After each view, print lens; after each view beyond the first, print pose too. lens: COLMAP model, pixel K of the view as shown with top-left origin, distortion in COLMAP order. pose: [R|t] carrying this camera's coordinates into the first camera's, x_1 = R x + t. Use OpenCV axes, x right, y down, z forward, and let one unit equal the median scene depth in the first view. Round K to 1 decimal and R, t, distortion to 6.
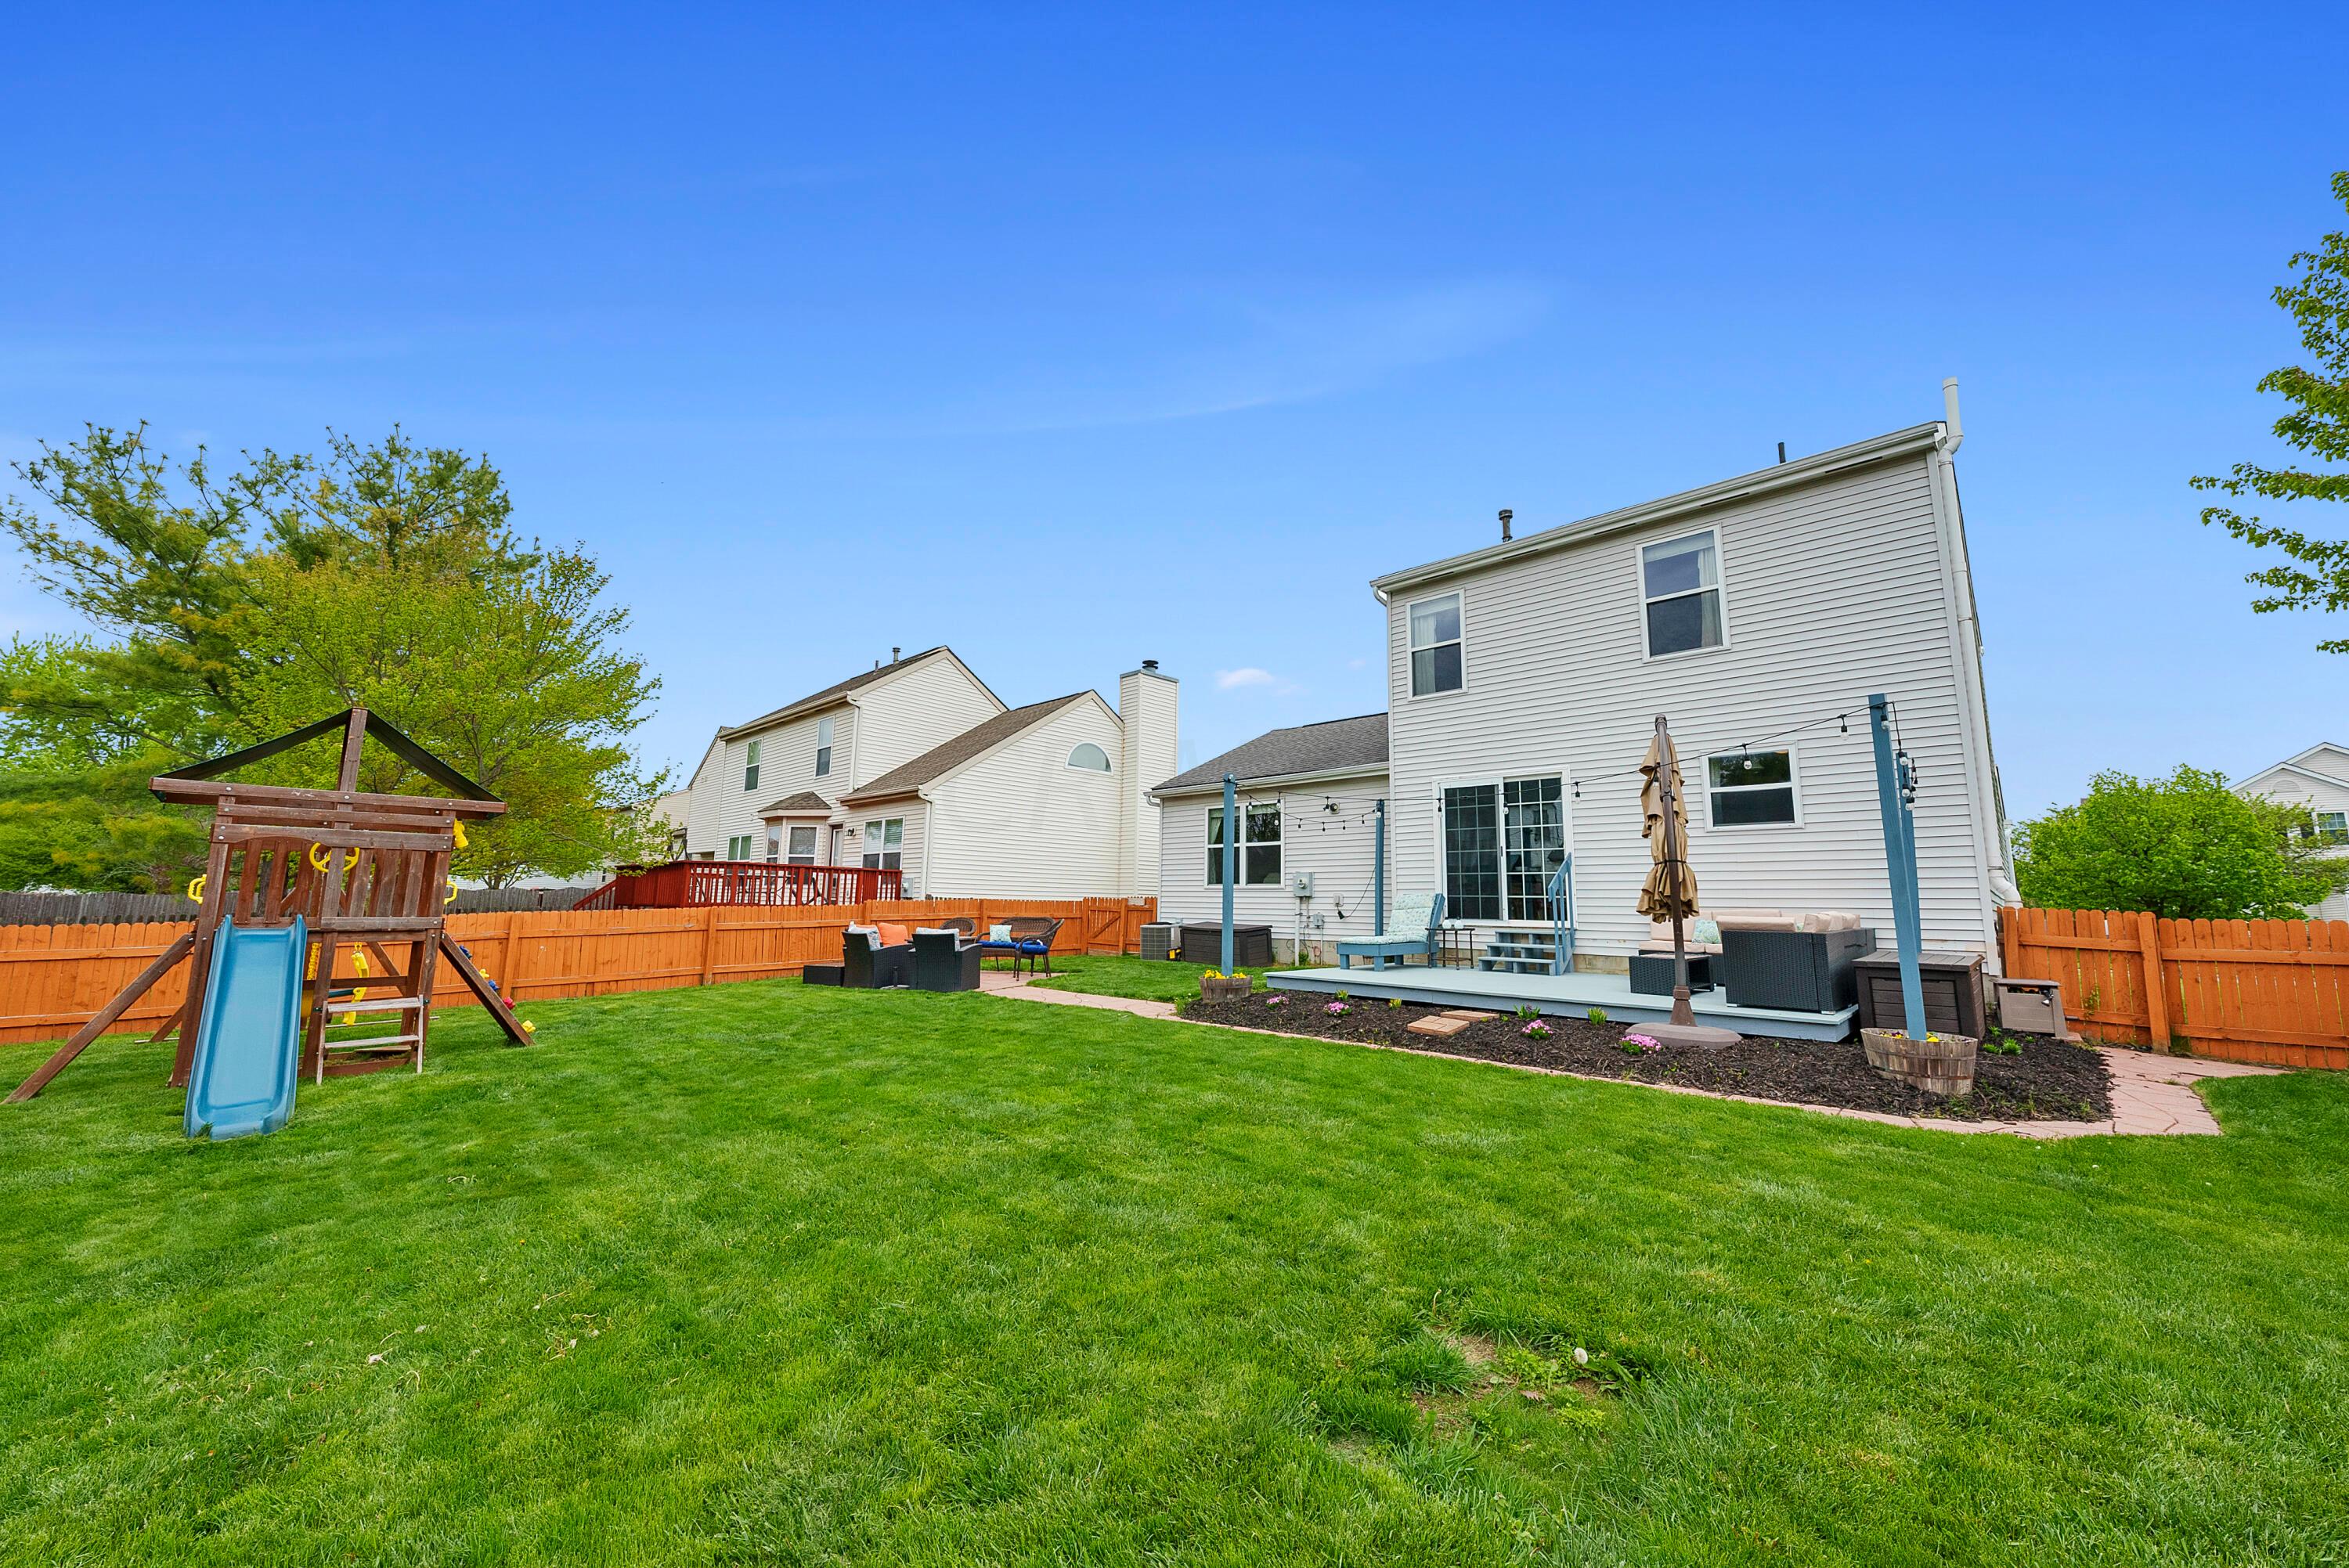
lens RADIAL K [[877.1, 0, 1179.0], [0, 877.1, 774.8], [0, 0, 1]] dist [-0.002317, -0.000093]
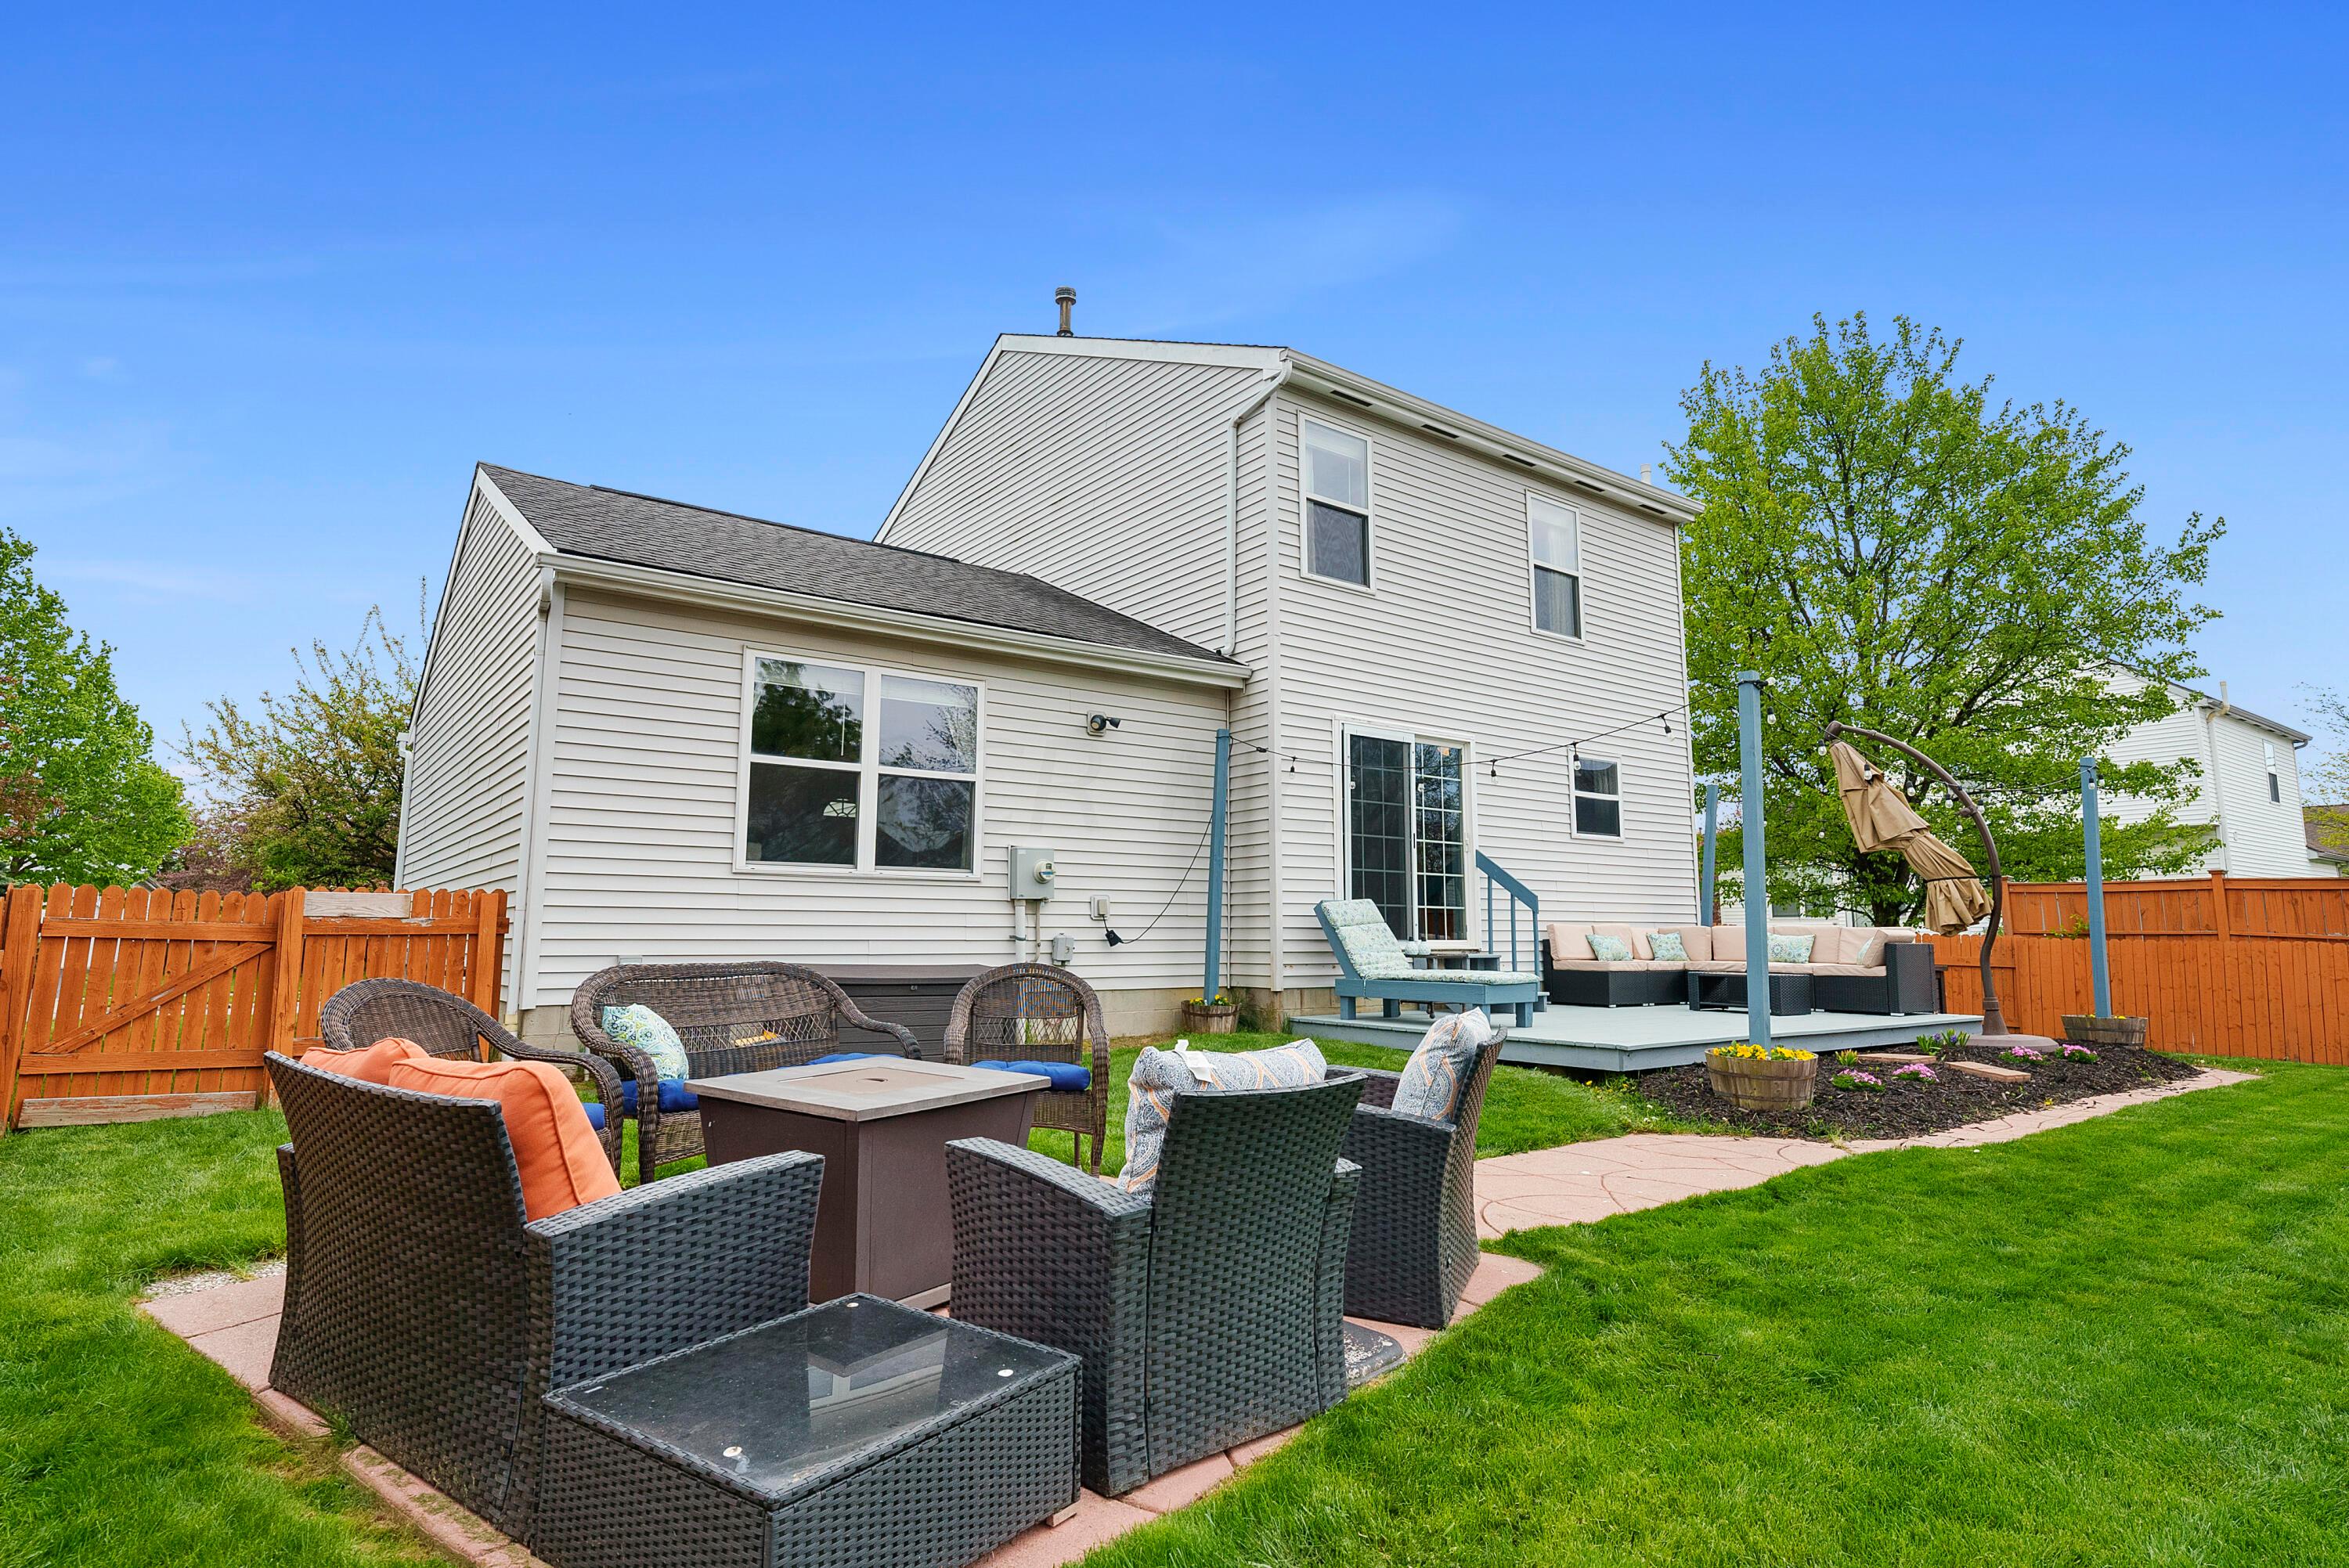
lens RADIAL K [[1232.3, 0, 1182.5], [0, 1232.3, 787.1], [0, 0, 1]] dist [0.002170, 0.000546]
pose [[0.154649, 0.107319, 0.982123, -0.580168], [-0.144298, 0.985876, -0.085007, 0.145494], [-0.977375, -0.128572, 0.167951, 0.962535]]
